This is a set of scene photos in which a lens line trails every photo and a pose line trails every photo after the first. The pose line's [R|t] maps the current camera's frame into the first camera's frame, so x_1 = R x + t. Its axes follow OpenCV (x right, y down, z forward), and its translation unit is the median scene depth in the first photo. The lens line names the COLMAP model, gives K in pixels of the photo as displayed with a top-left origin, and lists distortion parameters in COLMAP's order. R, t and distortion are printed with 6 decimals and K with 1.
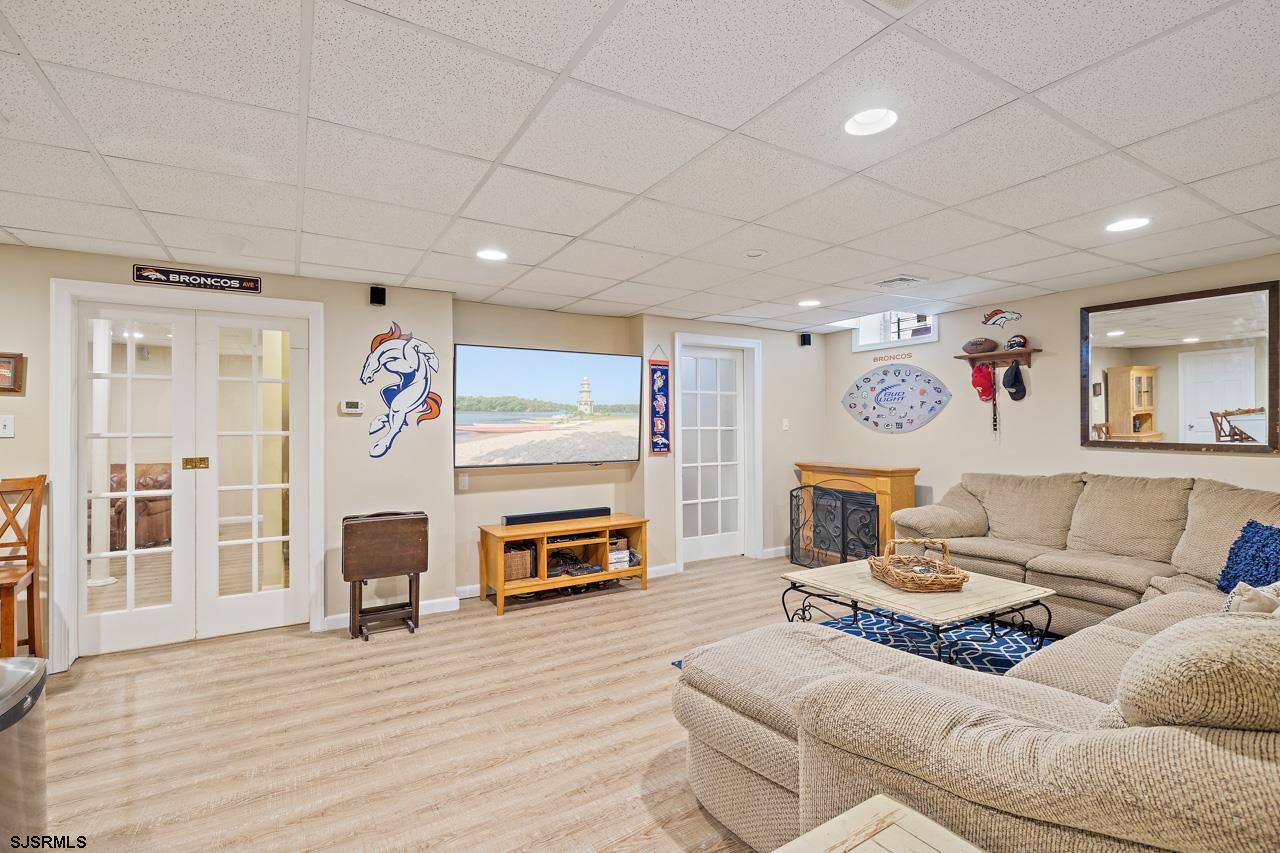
lens RADIAL K [[597.3, 0, 642.6], [0, 597.3, 425.3], [0, 0, 1]] dist [0.000116, 0.000294]
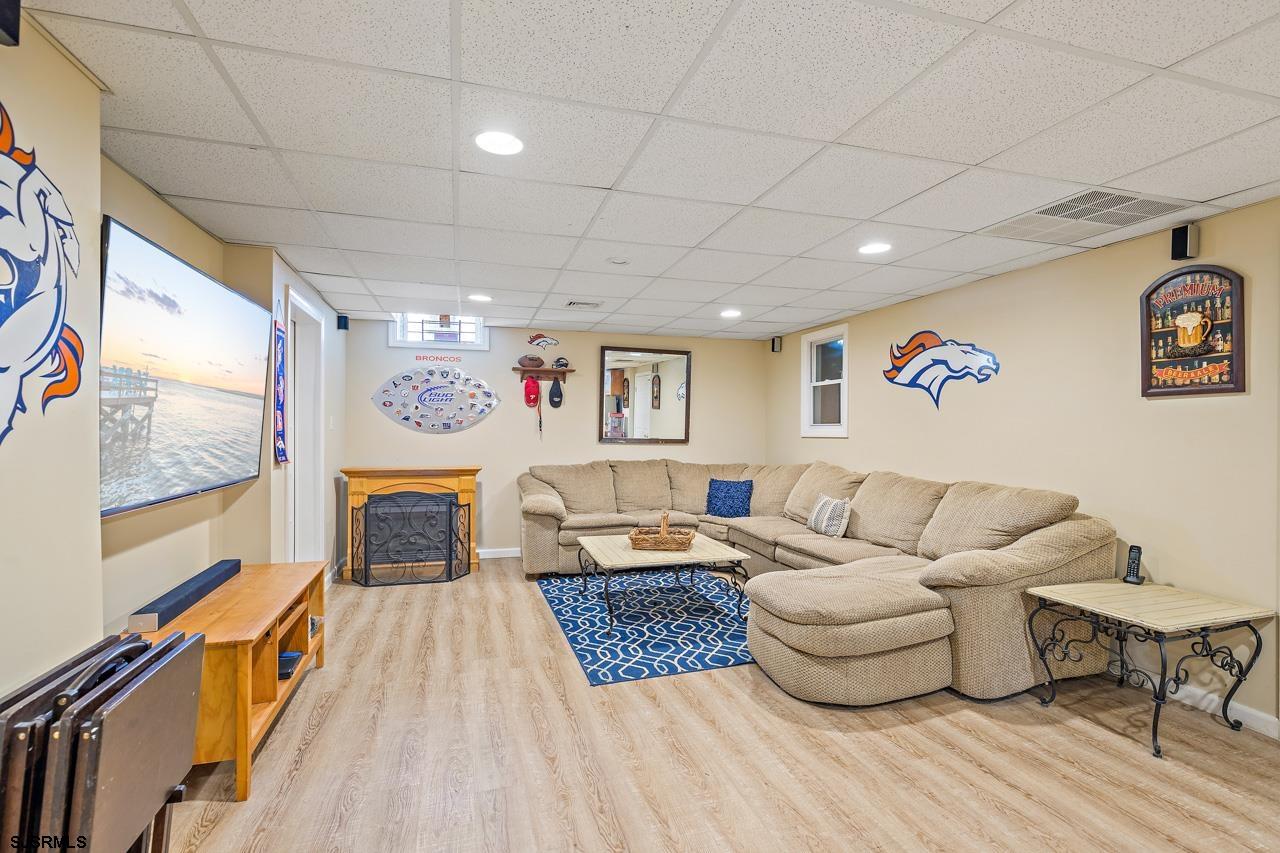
lens RADIAL K [[597.3, 0, 644.9], [0, 597.3, 429.8], [0, 0, 1]] dist [0.000116, 0.000294]
pose [[0.238779, 0.004682, 0.971063, -0.566030], [-0.008611, 0.999959, -0.002704, 0.007663], [-0.971036, -0.007716, 0.238810, 0.491753]]
